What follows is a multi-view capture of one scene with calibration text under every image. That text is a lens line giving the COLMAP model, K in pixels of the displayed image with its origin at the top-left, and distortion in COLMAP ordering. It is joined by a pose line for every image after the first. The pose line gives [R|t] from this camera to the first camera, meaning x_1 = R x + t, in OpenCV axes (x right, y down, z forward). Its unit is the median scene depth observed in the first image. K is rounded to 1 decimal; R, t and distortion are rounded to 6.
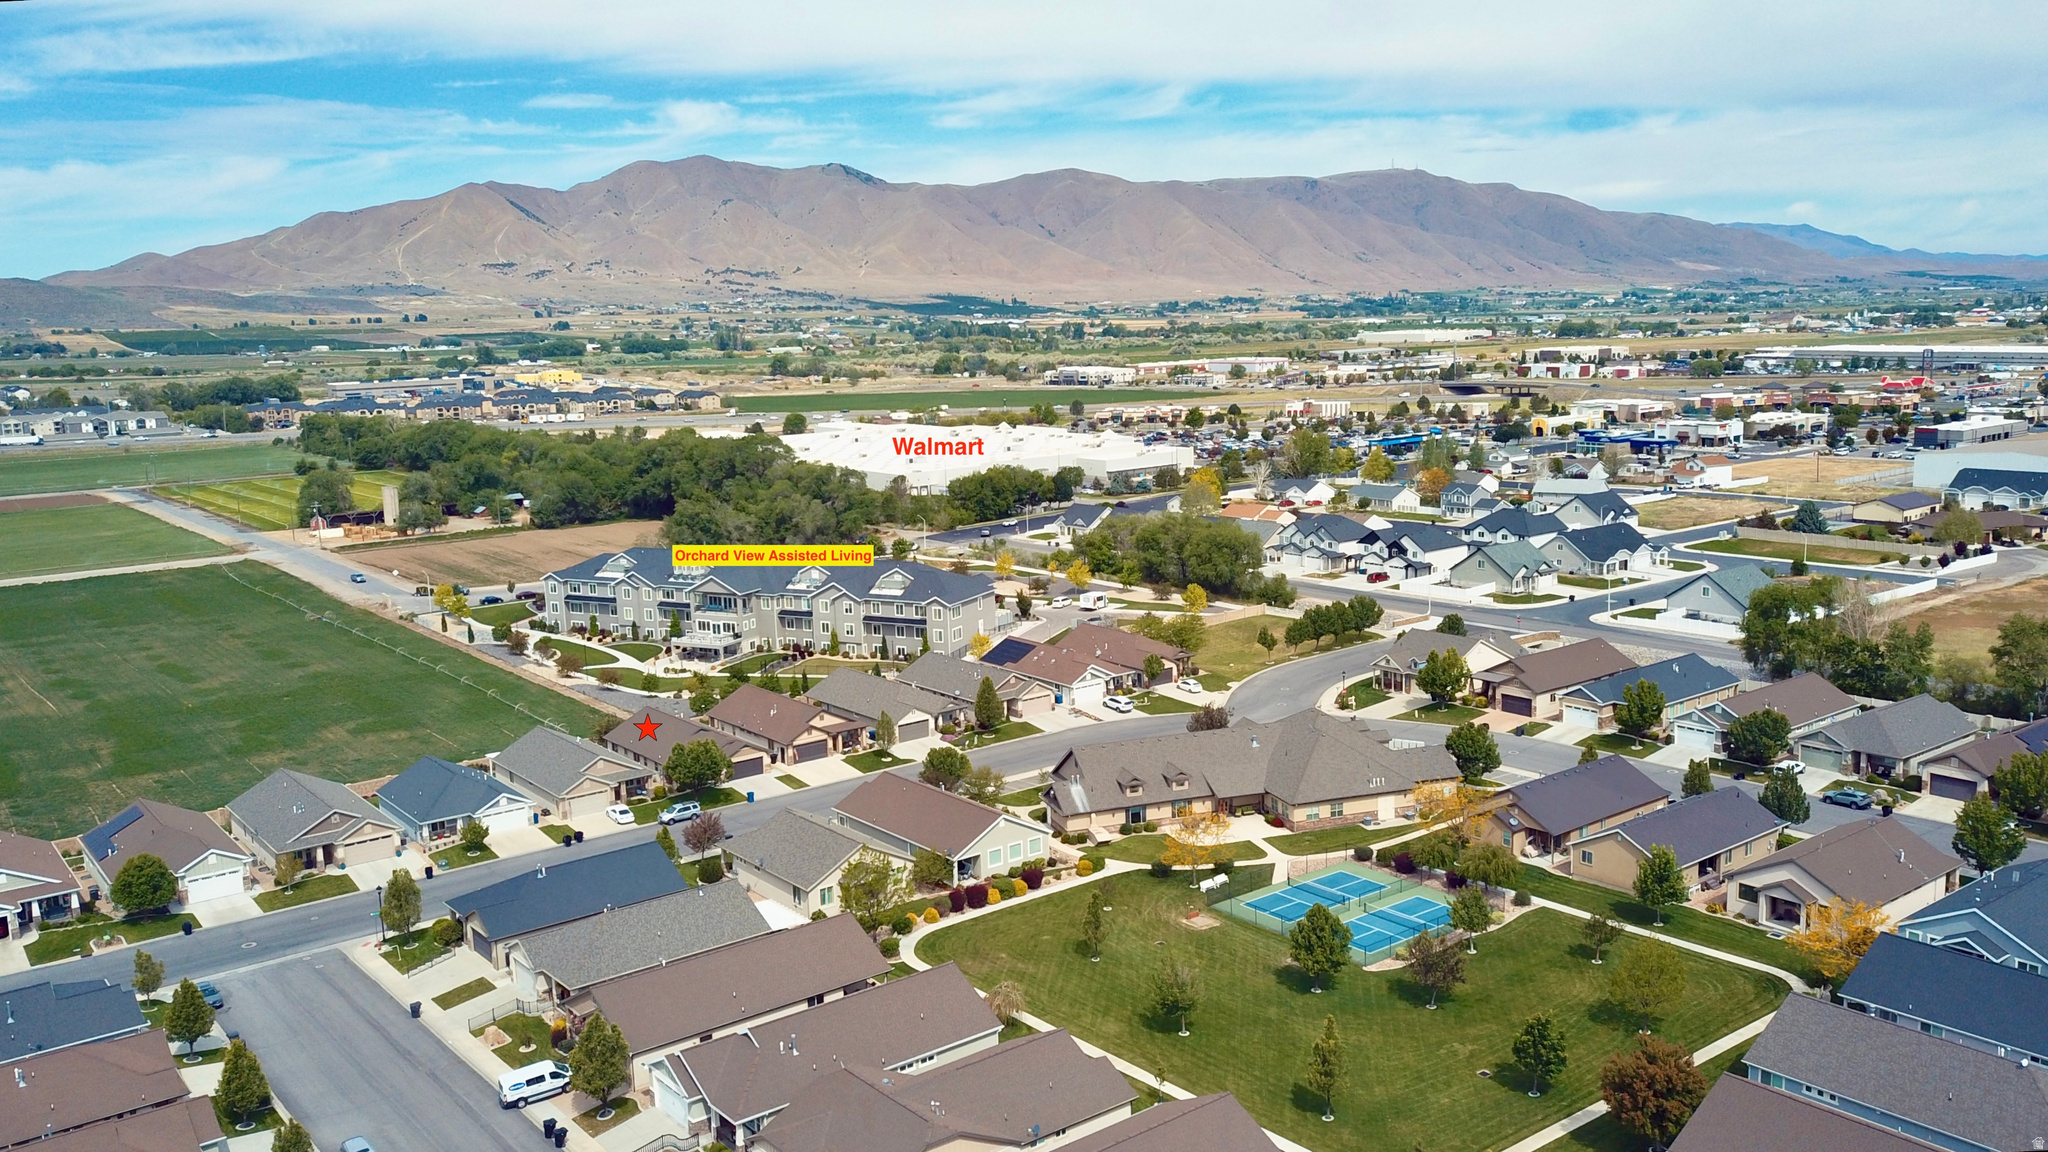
lens RADIAL K [[1675.8, 0, 1024.0], [0, 1675.8, 576.0], [0, 0, 1]] dist [0.047954, -0.079288]
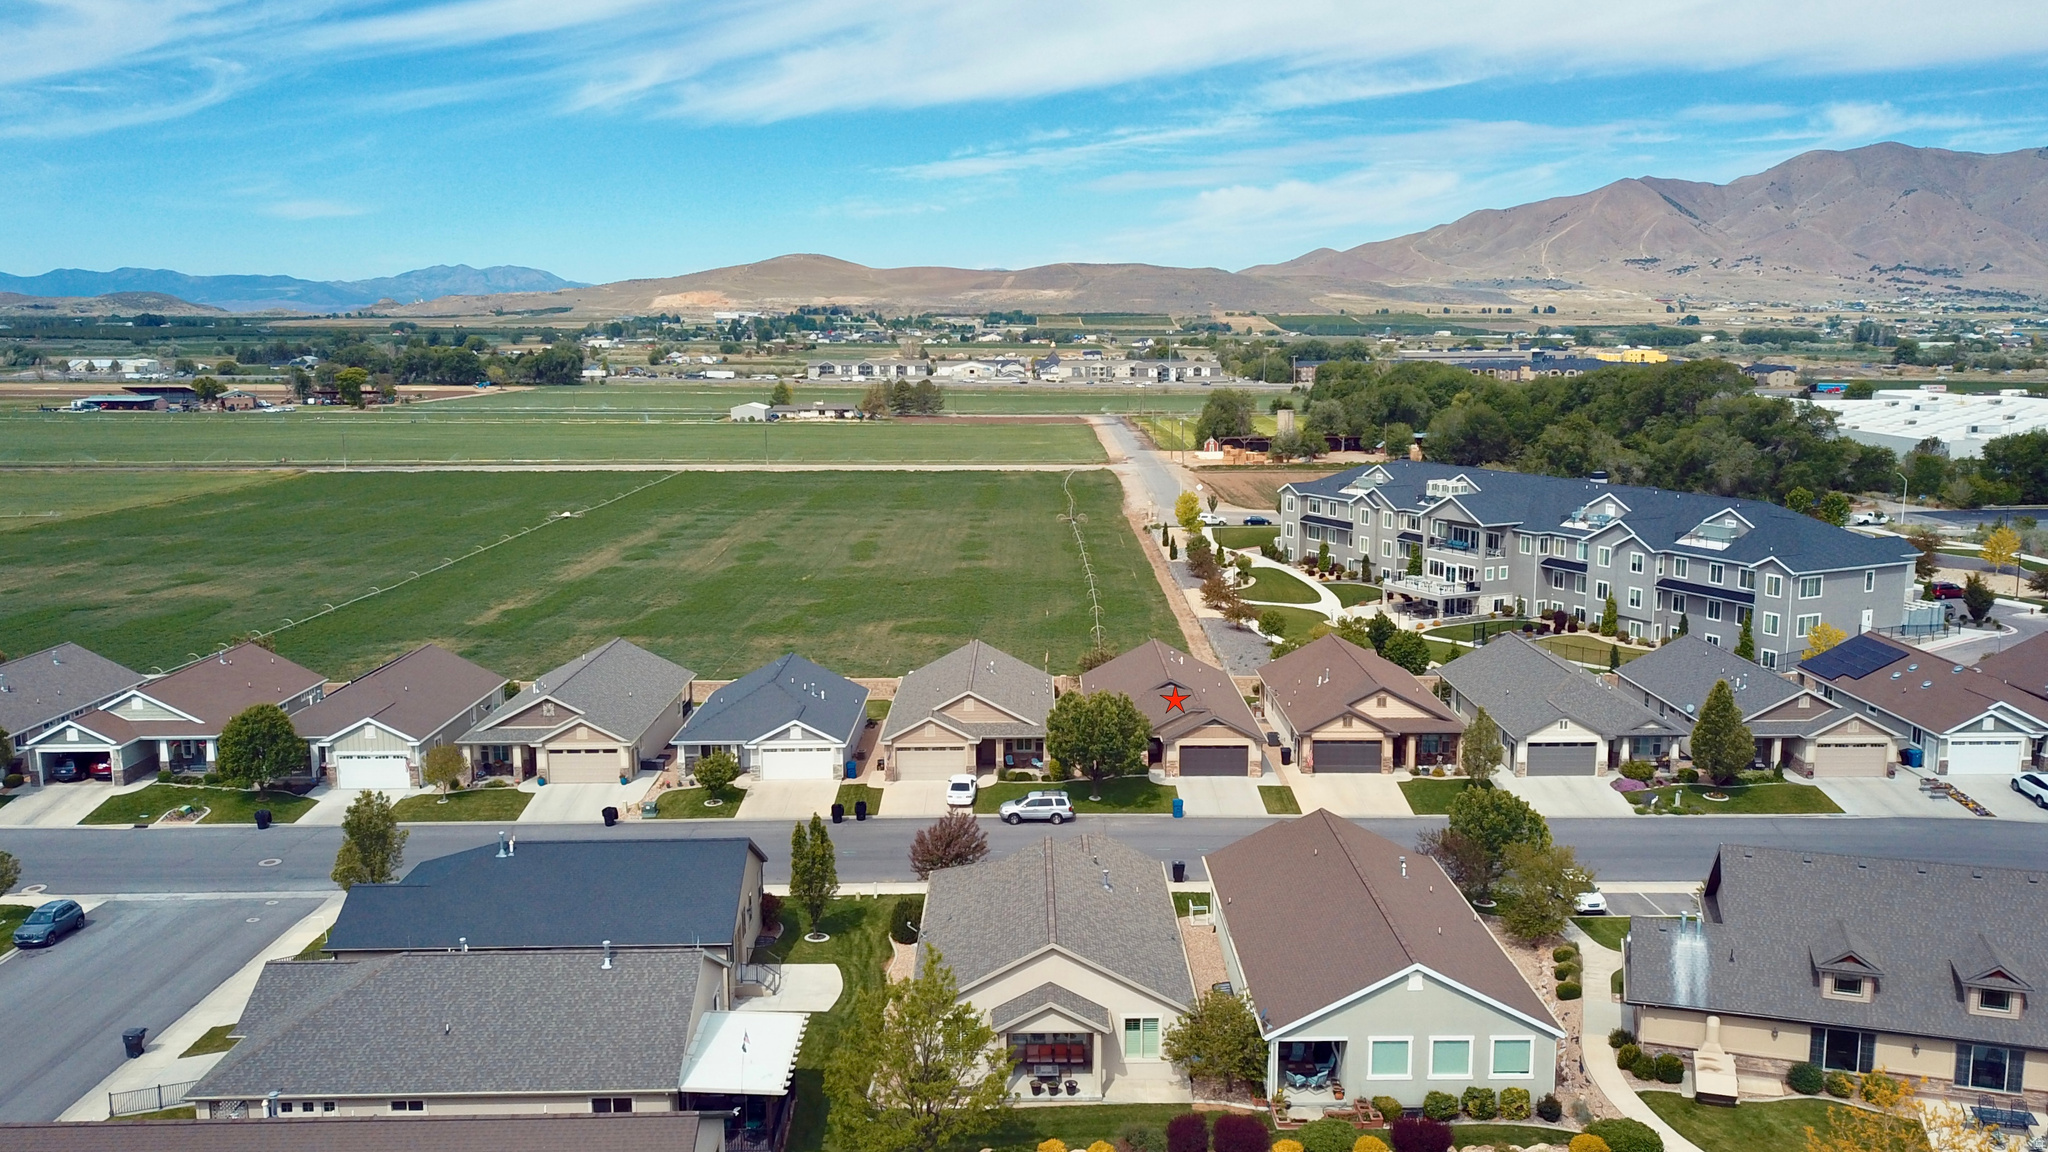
lens RADIAL K [[1675.8, 0, 1024.0], [0, 1675.8, 576.0], [0, 0, 1]] dist [0.047954, -0.079288]
pose [[0.798929, 0.121876, -0.588946, 0.079936], [-0.120830, 0.991812, 0.041335, 0.024602], [0.589162, 0.038138, 0.807114, 0.344512]]
